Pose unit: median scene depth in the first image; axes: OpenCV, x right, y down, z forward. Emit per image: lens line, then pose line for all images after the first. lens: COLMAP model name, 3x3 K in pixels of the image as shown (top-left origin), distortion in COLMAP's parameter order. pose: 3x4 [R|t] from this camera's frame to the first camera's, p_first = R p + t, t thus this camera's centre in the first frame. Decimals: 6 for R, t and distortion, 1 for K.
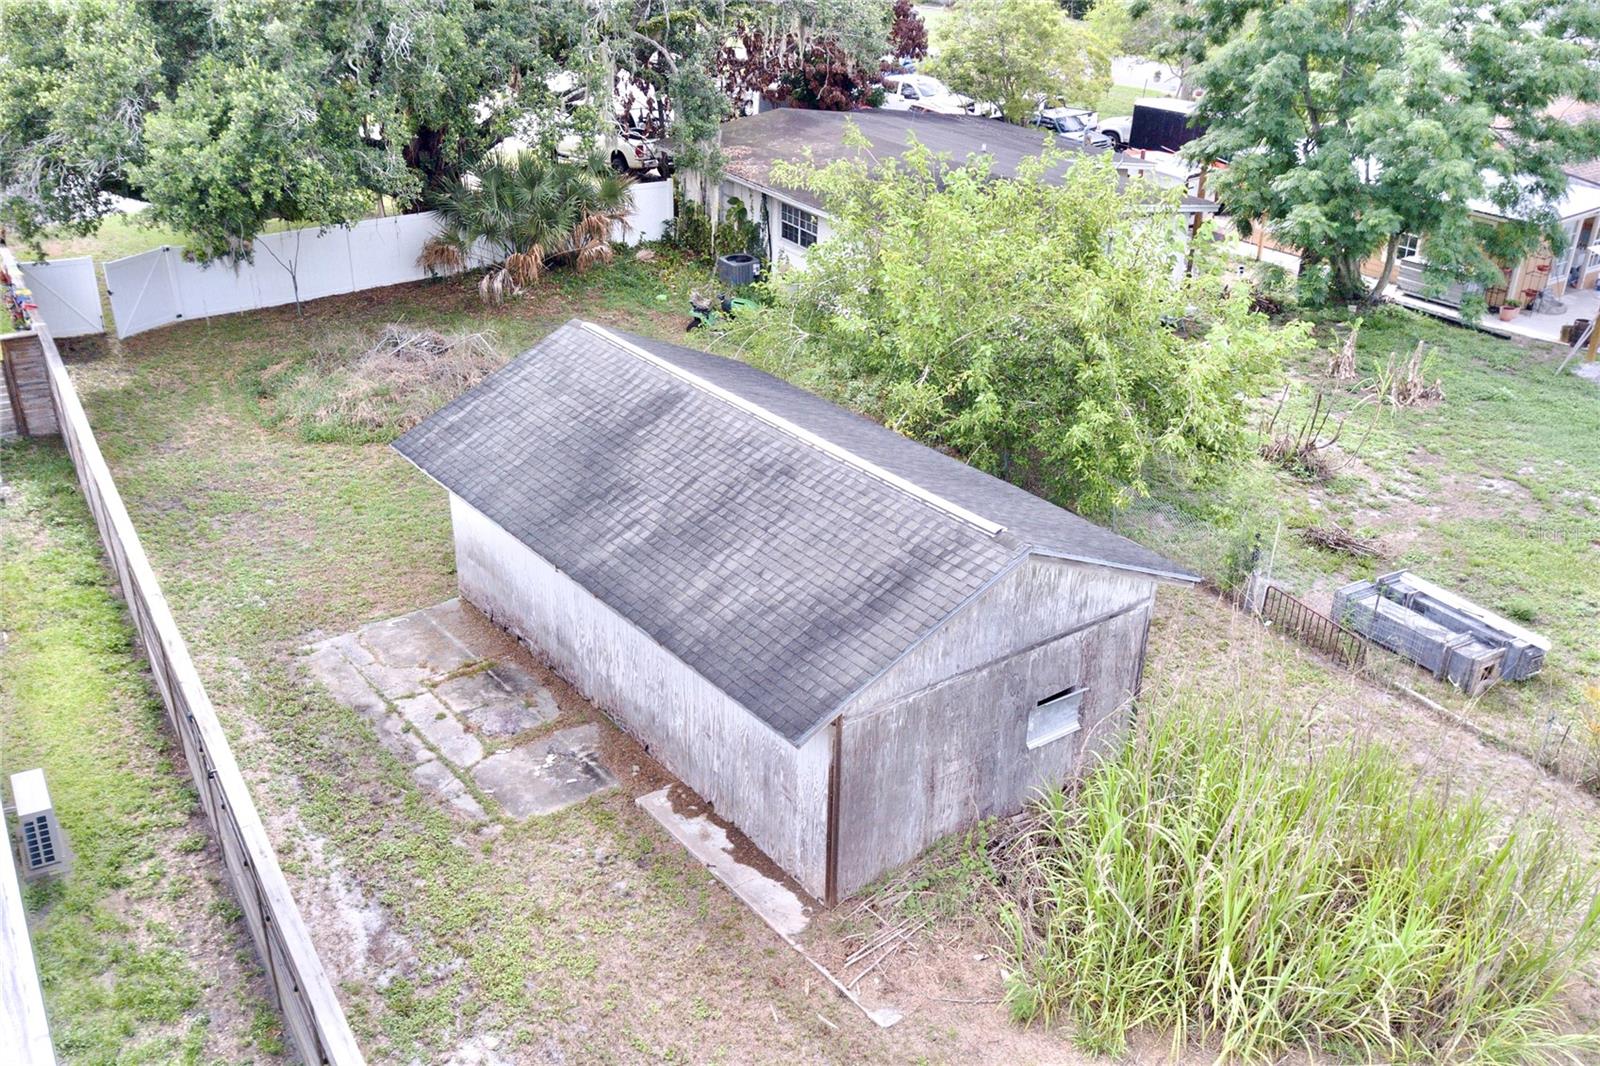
lens RADIAL K [[1480.7, 0, 792.2], [0, 1480.7, 531.9], [0, 0, 1]] dist [0.008081, -0.001139]
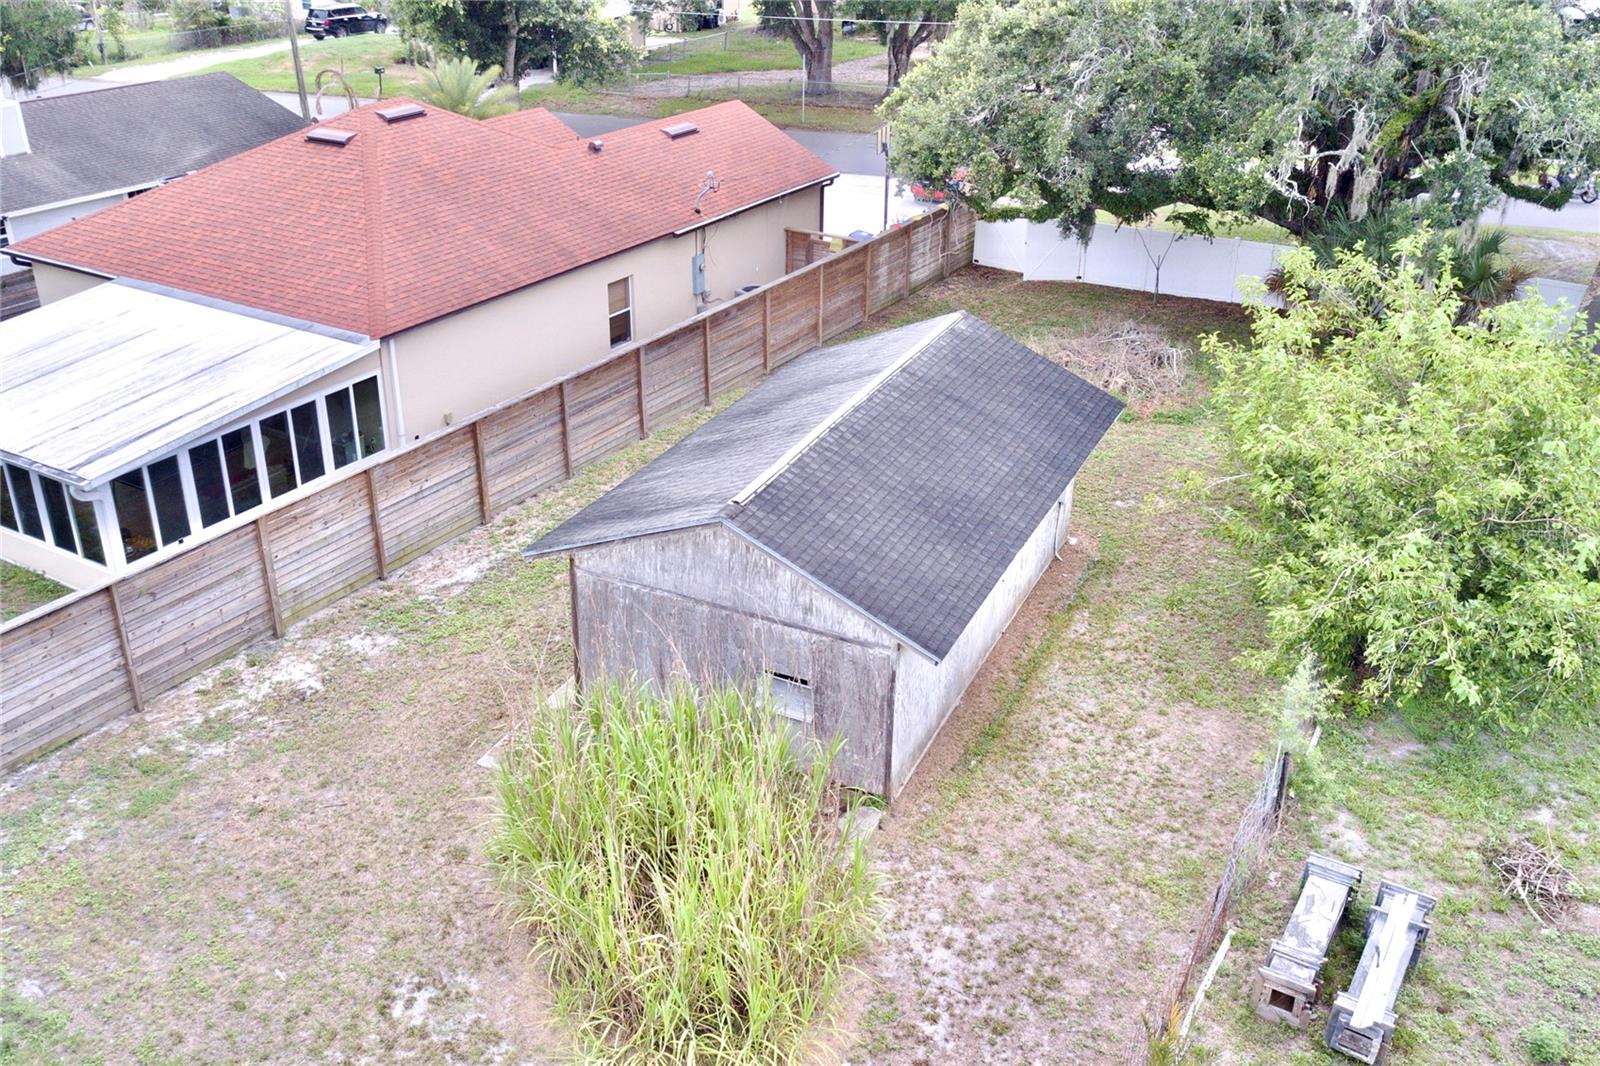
lens RADIAL K [[1480.7, 0, 792.2], [0, 1480.7, 531.9], [0, 0, 1]] dist [0.008081, -0.001139]
pose [[0.467250, 0.382622, -0.797044, 0.913471], [-0.391424, 0.897865, 0.201557, -0.193073], [0.792758, 0.217804, 0.569294, 0.291639]]
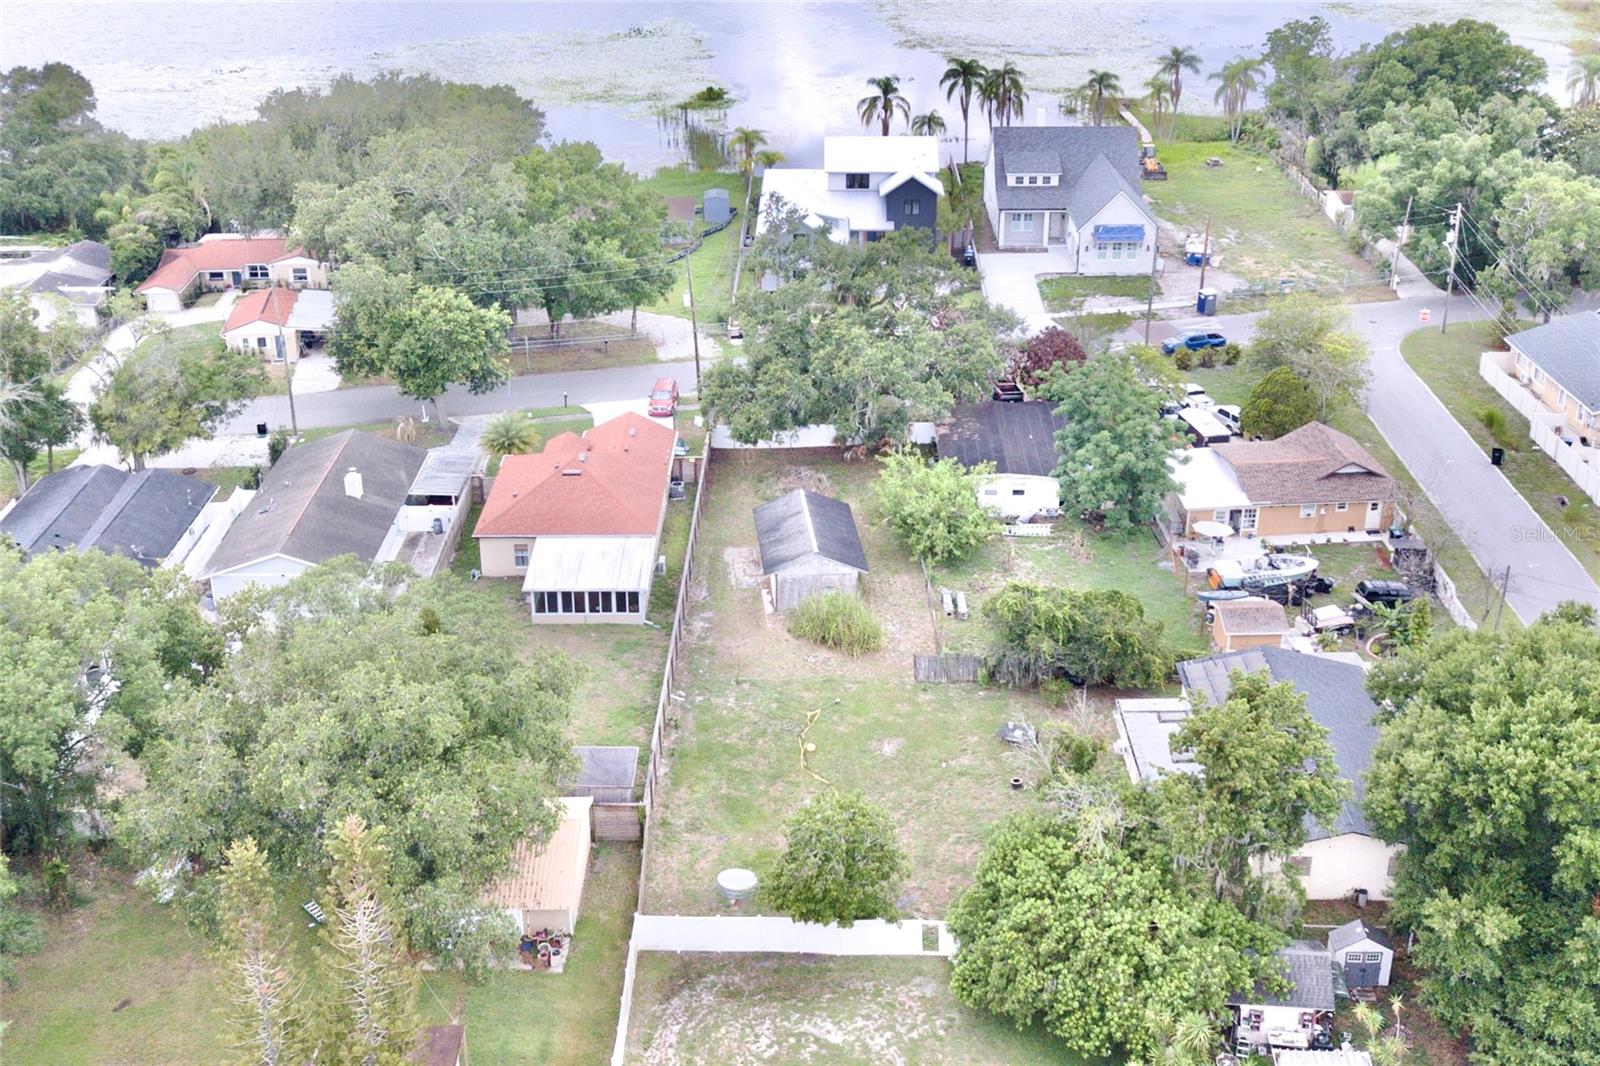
lens RADIAL K [[1480.7, 0, 792.2], [0, 1480.7, 531.9], [0, 0, 1]] dist [0.008081, -0.001139]
pose [[0.845542, 0.205281, -0.492868, 2.218837], [-0.210551, 0.976523, 0.045514, -0.242770], [0.490640, 0.065290, 0.868913, -3.067842]]
